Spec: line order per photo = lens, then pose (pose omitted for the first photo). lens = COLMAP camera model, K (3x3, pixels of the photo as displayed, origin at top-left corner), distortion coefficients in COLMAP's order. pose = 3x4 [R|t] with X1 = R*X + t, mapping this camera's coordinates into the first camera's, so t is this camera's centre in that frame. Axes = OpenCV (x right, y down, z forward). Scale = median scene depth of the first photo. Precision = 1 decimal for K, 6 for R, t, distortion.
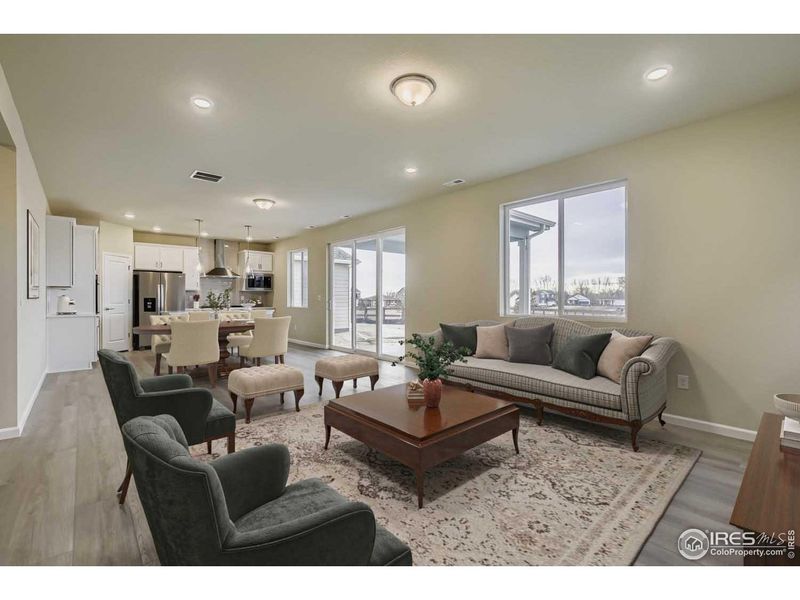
lens RADIAL K [[362.6, 0, 401.9], [0, 362.6, 297.7], [0, 0, 1]] dist [0.001612, -0.000674]
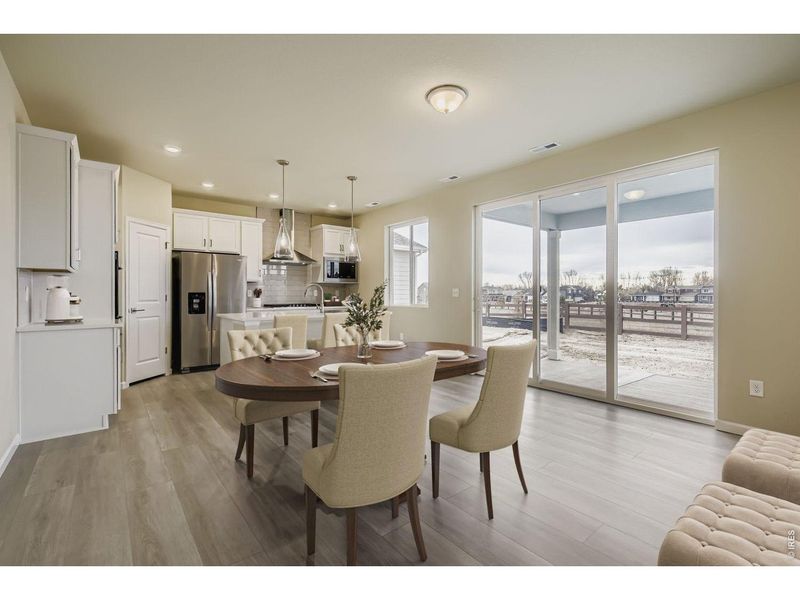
lens RADIAL K [[362.6, 0, 397.4], [0, 362.6, 291.8], [0, 0, 1]] dist [0.001612, -0.000674]
pose [[0.998975, -0.000192, -0.045262, -0.302105], [0.000012, 0.999992, -0.003973, 0.001764], [0.045263, 0.003969, 0.998967, 0.363030]]
